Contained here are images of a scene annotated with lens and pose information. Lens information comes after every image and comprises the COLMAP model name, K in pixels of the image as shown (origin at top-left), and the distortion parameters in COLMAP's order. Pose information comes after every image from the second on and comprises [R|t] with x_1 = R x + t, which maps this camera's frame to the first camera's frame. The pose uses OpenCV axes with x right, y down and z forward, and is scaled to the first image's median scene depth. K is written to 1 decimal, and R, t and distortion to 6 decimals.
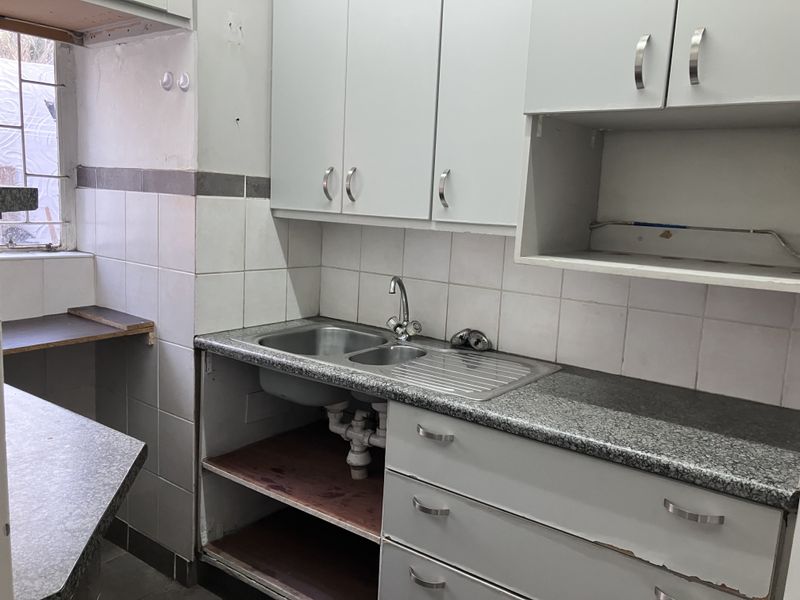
lens RADIAL K [[658.6, 0, 387.8], [0, 658.6, 296.8], [0, 0, 1]] dist [0.028139, -0.009500]
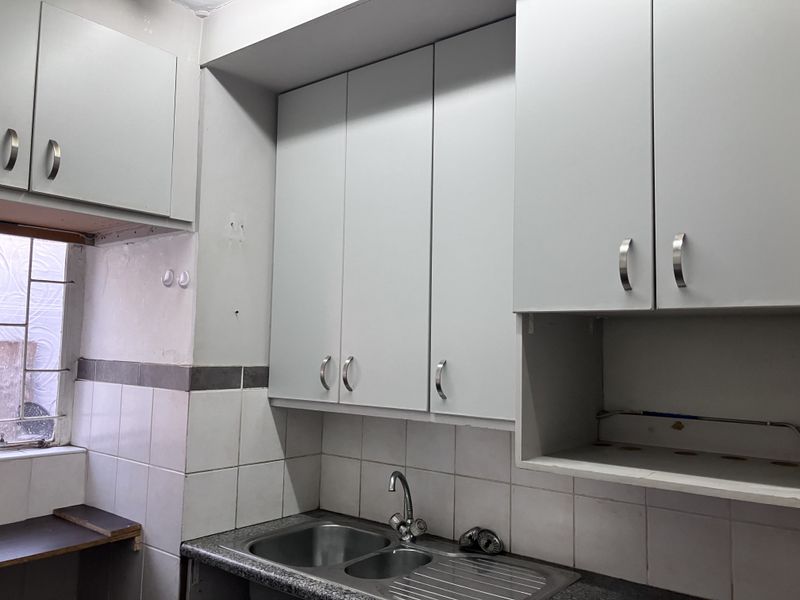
lens RADIAL K [[658.6, 0, 387.8], [0, 658.6, 296.8], [0, 0, 1]] dist [0.028139, -0.009500]
pose [[0.999289, -0.029941, -0.022933, 0.030326], [0.023695, 0.971490, -0.235894, -0.051885], [0.029342, 0.235183, 0.971508, 0.024841]]
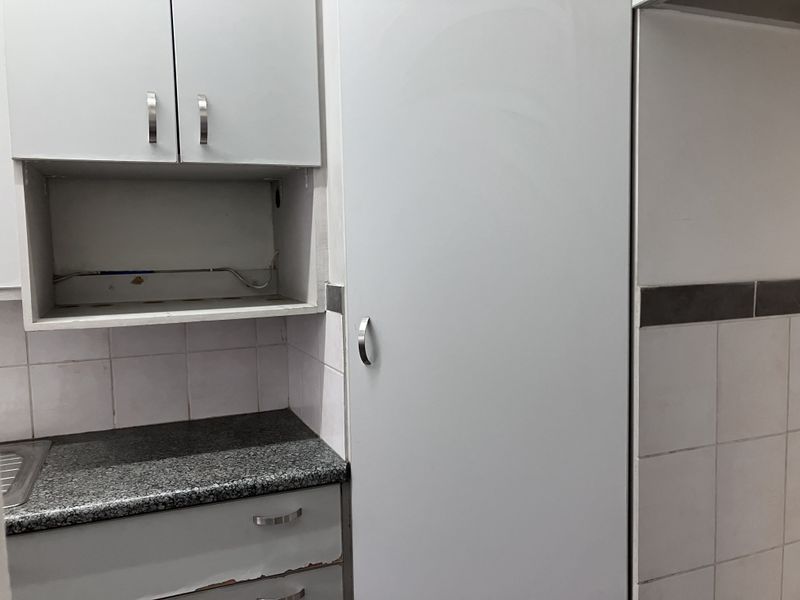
lens RADIAL K [[659.4, 0, 400.0], [0, 659.4, 300.0], [0, 0, 1]] dist [-0.006681, 0.046686]
pose [[0.519314, -0.130916, 0.844496, -0.203402], [0.177464, 0.983175, 0.043285, -0.031866], [-0.835954, 0.127389, 0.533809, 0.103090]]
